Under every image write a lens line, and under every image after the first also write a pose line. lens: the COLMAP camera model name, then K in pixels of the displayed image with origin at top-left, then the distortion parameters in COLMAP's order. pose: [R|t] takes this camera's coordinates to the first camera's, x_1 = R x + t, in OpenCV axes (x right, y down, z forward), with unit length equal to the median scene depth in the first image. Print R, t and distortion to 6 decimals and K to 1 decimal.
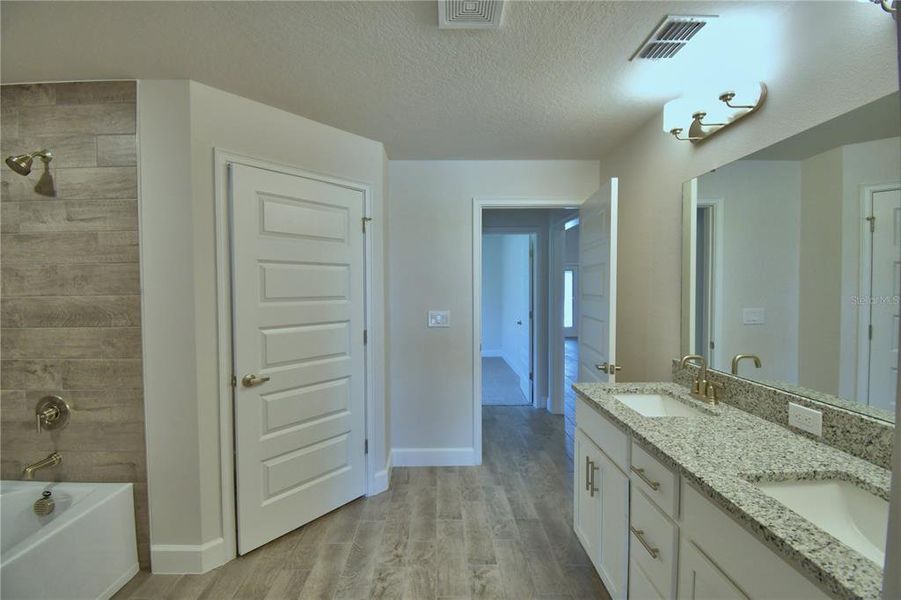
lens RADIAL K [[418.2, 0, 449.7], [0, 418.2, 299.6], [0, 0, 1]] dist [0.003463, -0.000535]
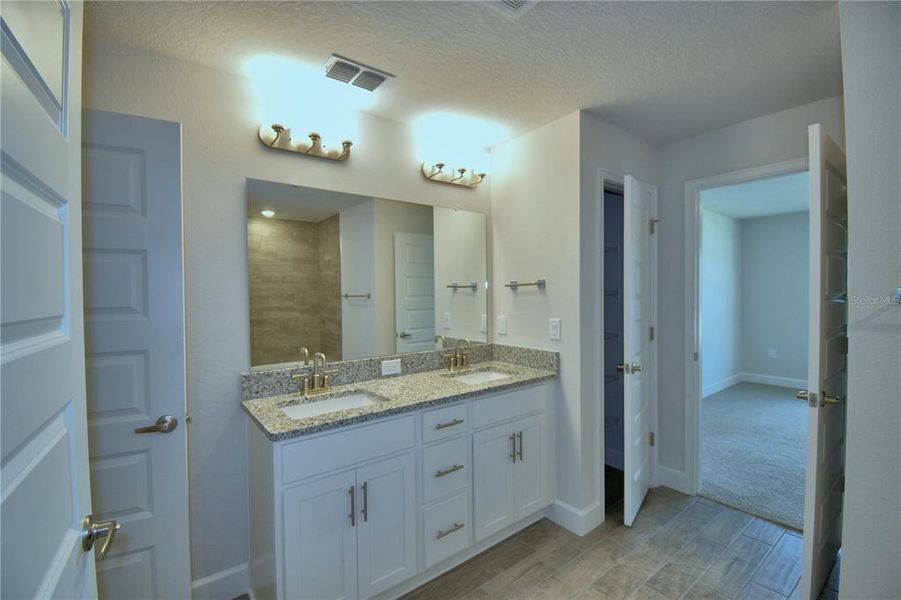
lens RADIAL K [[418.2, 0, 449.2], [0, 418.2, 296.3], [0, 0, 1]] dist [0.003463, -0.000535]
pose [[-0.624487, -0.004713, 0.781021, -0.631035], [0.027255, 0.999241, 0.027822, -0.049931], [-0.780559, 0.038661, -0.623885, 1.811009]]
